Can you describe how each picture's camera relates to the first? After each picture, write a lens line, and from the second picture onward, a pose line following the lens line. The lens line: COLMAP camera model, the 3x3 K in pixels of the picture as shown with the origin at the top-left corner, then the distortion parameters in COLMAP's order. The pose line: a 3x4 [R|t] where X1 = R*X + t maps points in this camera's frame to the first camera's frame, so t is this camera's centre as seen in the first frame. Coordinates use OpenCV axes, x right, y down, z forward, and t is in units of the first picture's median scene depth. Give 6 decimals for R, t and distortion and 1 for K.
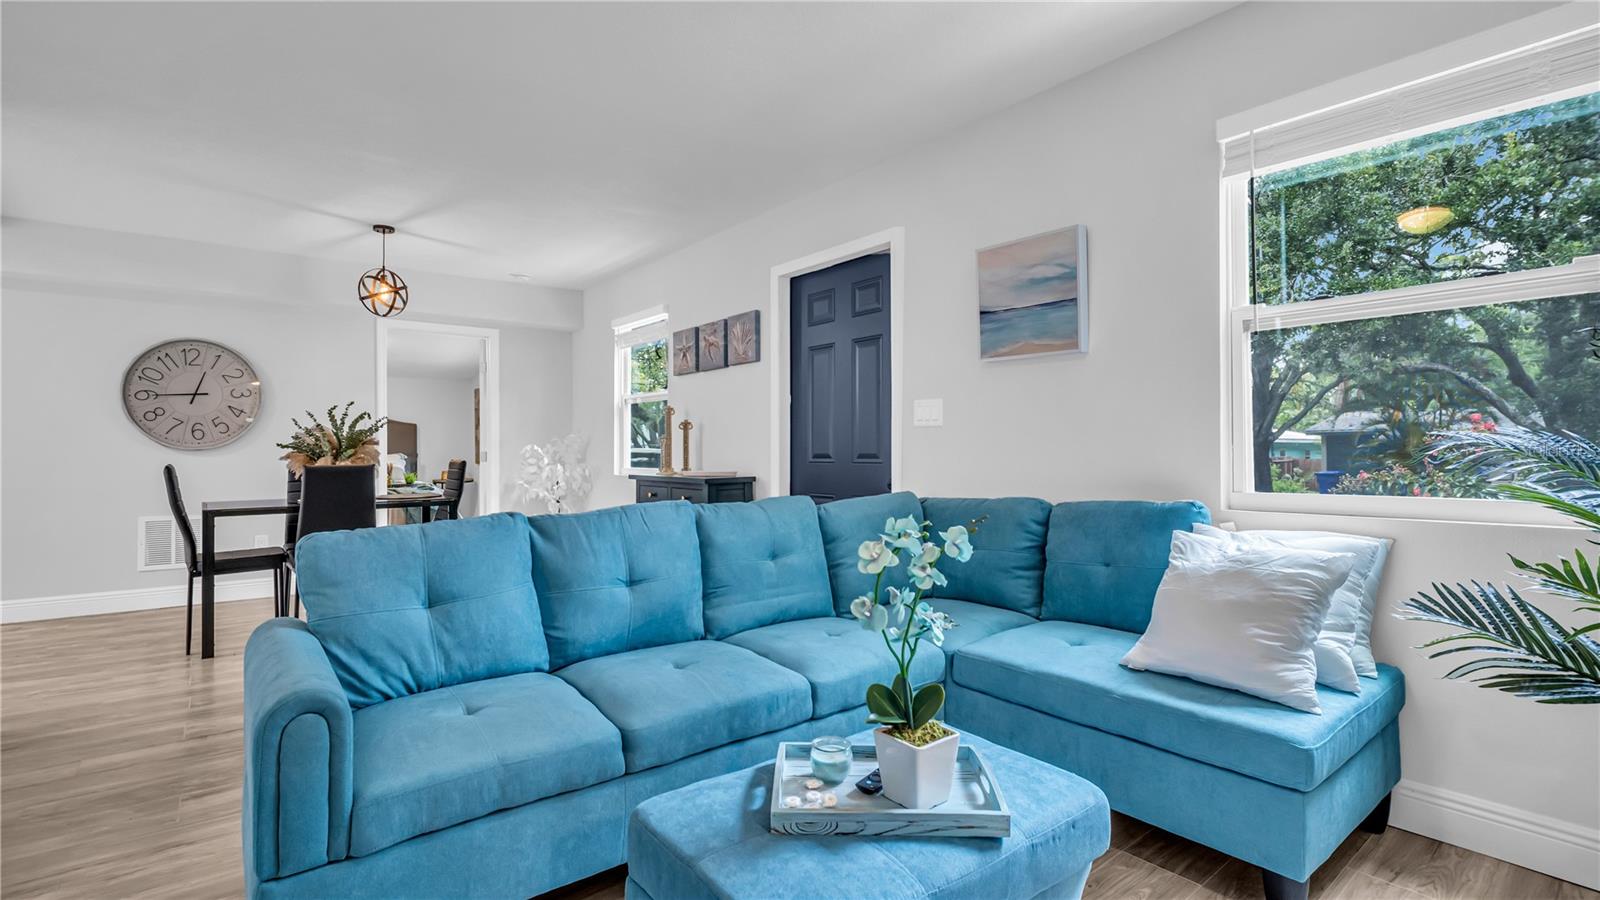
lens RADIAL K [[729.5, 0, 800.0], [0, 729.5, 450.0], [0, 0, 1]] dist [-0.001930, -0.000372]
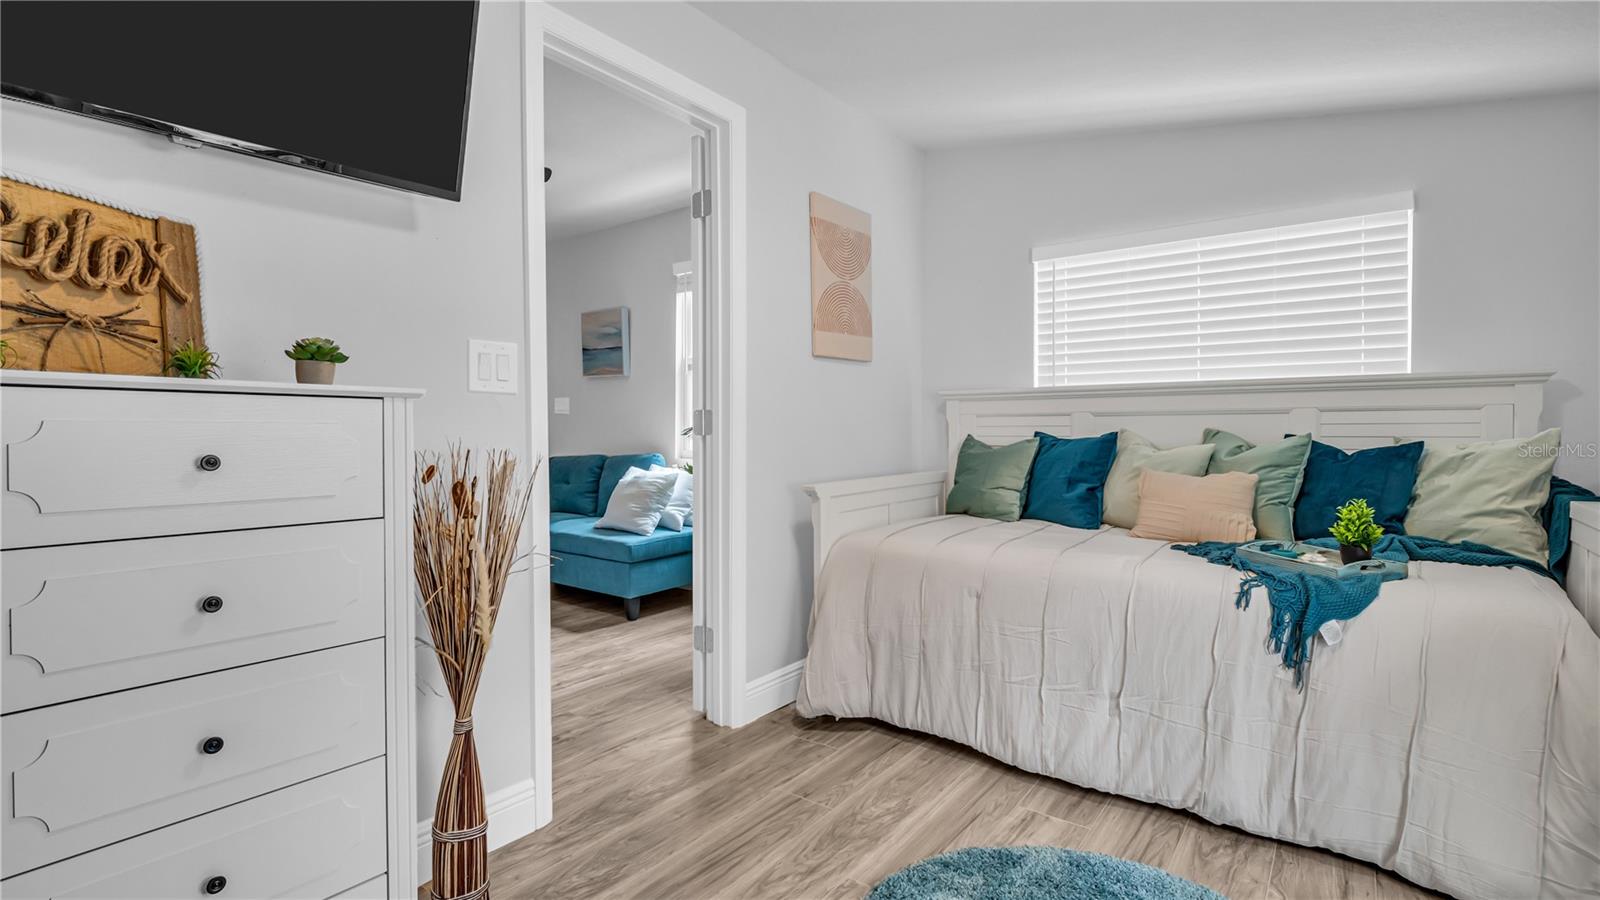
lens RADIAL K [[729.5, 0, 800.0], [0, 729.5, 450.0], [0, 0, 1]] dist [-0.001930, -0.000372]
pose [[0.971727, -0.000024, 0.236107, 0.377486], [-0.006765, 0.999587, 0.027941, -0.000537], [-0.236010, -0.028748, 0.971325, -0.904894]]
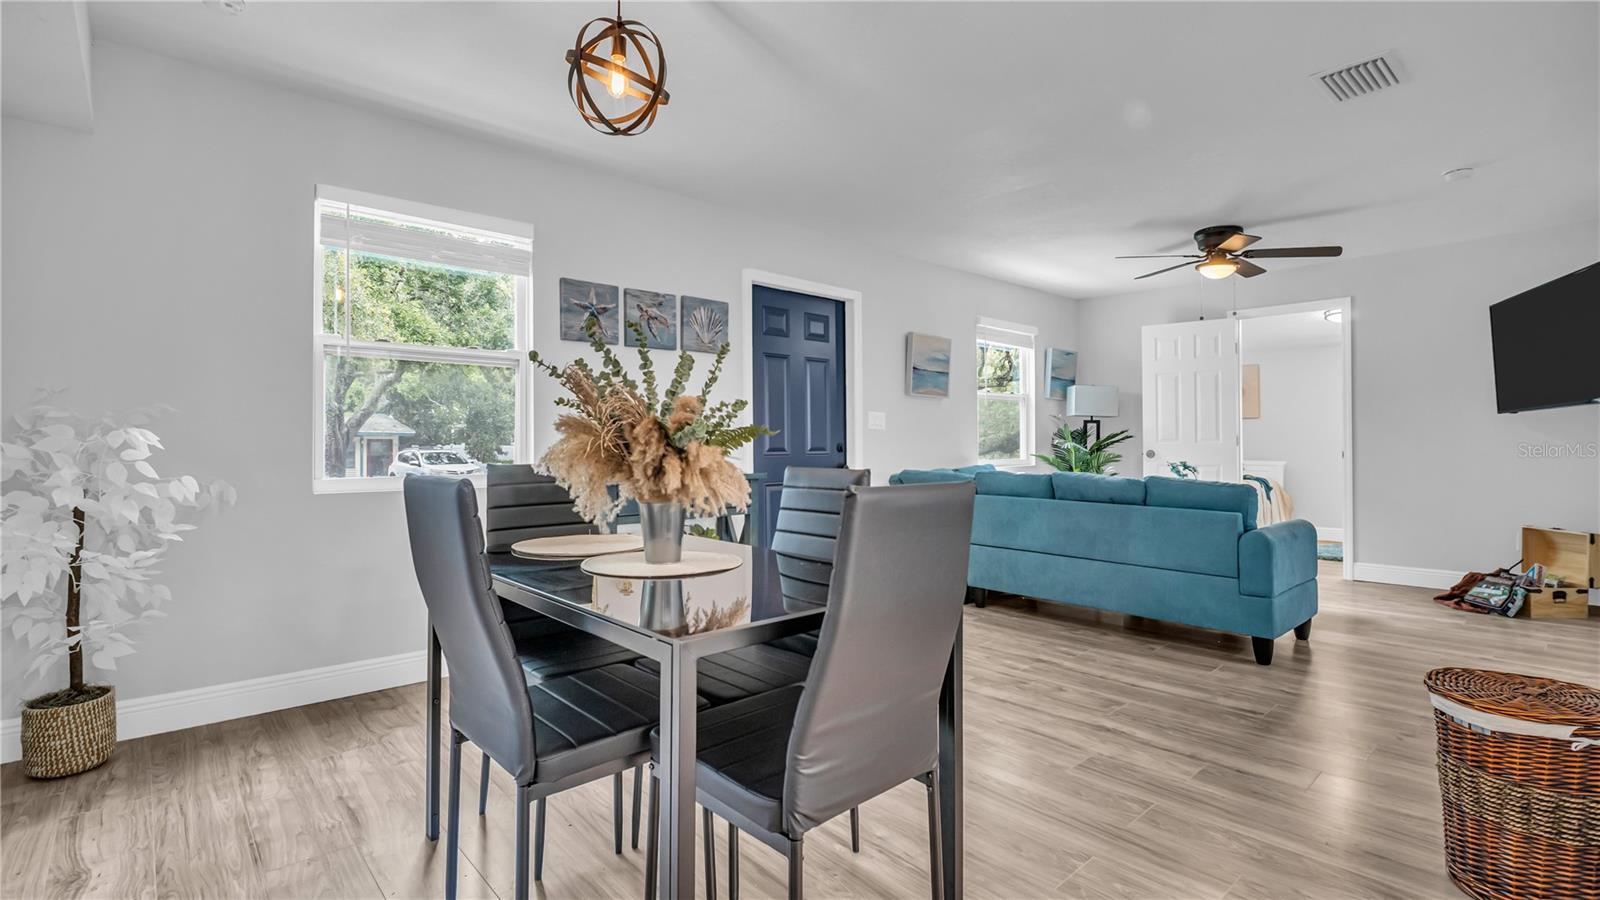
lens RADIAL K [[729.5, 0, 800.0], [0, 729.5, 450.0], [0, 0, 1]] dist [-0.001930, -0.000372]
pose [[-0.058686, -0.006465, 0.998256, -1.686825], [-0.000723, 0.999979, 0.006434, 0.002610], [-0.998276, -0.000344, -0.058690, 1.532103]]
